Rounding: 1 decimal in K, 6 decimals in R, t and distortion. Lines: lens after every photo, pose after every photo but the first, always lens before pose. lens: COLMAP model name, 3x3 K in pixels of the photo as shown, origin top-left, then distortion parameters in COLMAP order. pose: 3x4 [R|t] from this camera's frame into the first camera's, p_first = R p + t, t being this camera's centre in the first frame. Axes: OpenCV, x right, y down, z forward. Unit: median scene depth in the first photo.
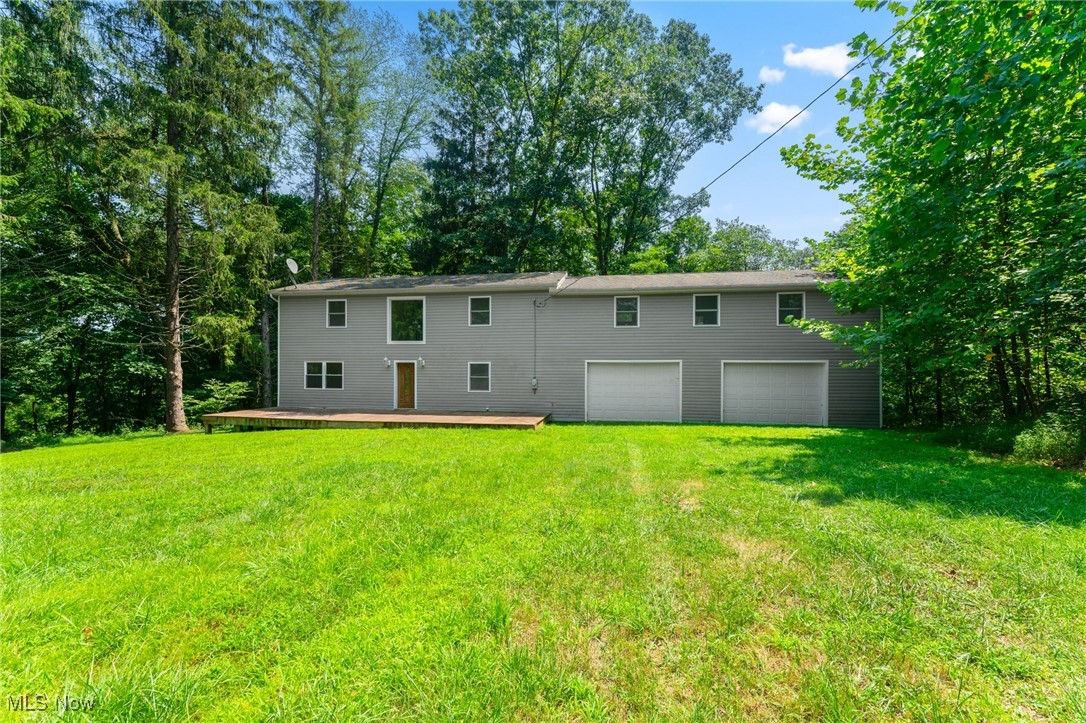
lens RADIAL K [[433.2, 0, 537.1], [0, 433.2, 367.5], [0, 0, 1]] dist [0.001948, -0.000821]
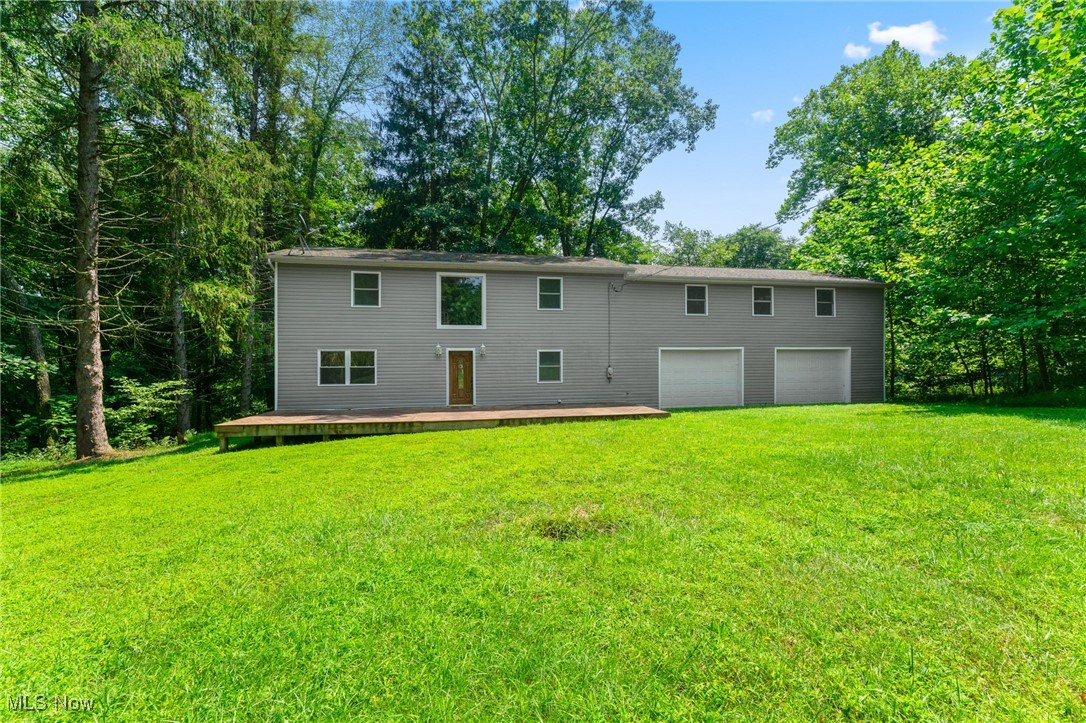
lens RADIAL K [[433.2, 0, 537.1], [0, 433.2, 367.3], [0, 0, 1]] dist [0.001948, -0.000821]
pose [[0.939323, -0.013774, 0.342756, -0.453824], [0.011439, 0.999896, 0.008834, 0.015321], [-0.342842, -0.004378, 0.939383, 0.150894]]
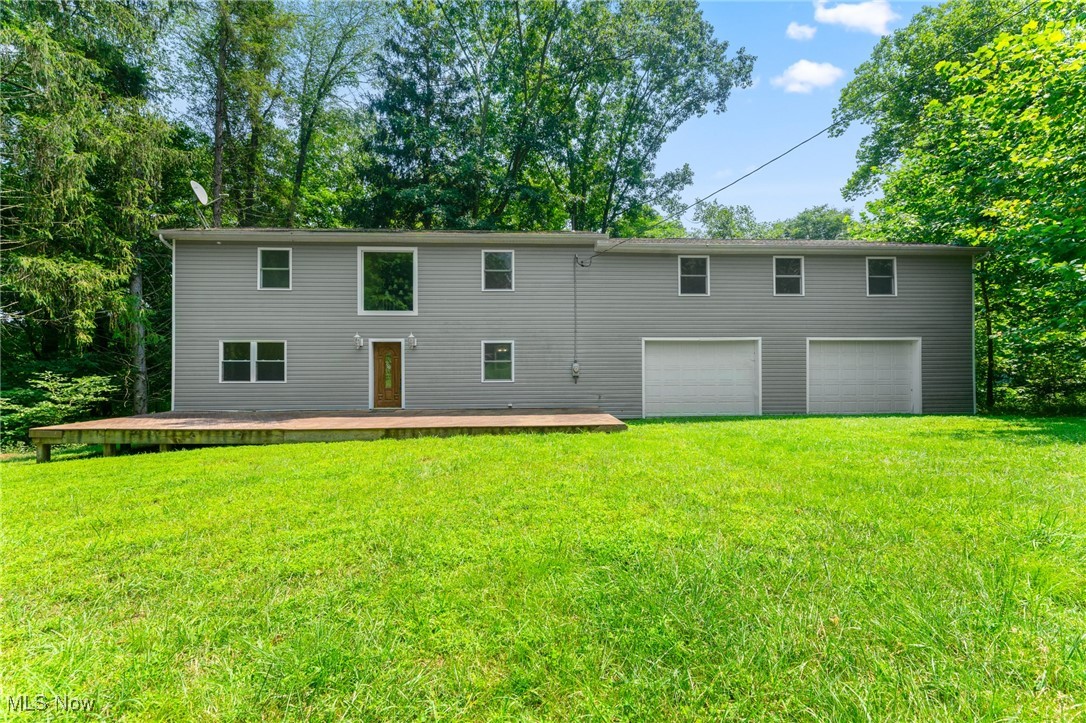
lens RADIAL K [[433.2, 0, 537.1], [0, 433.2, 362.2], [0, 0, 1]] dist [0.001948, -0.000821]
pose [[0.977199, -0.005248, 0.212259, -0.215497], [0.007446, 0.999927, -0.009556, 0.029662], [-0.212194, 0.010919, 0.977167, 0.268568]]
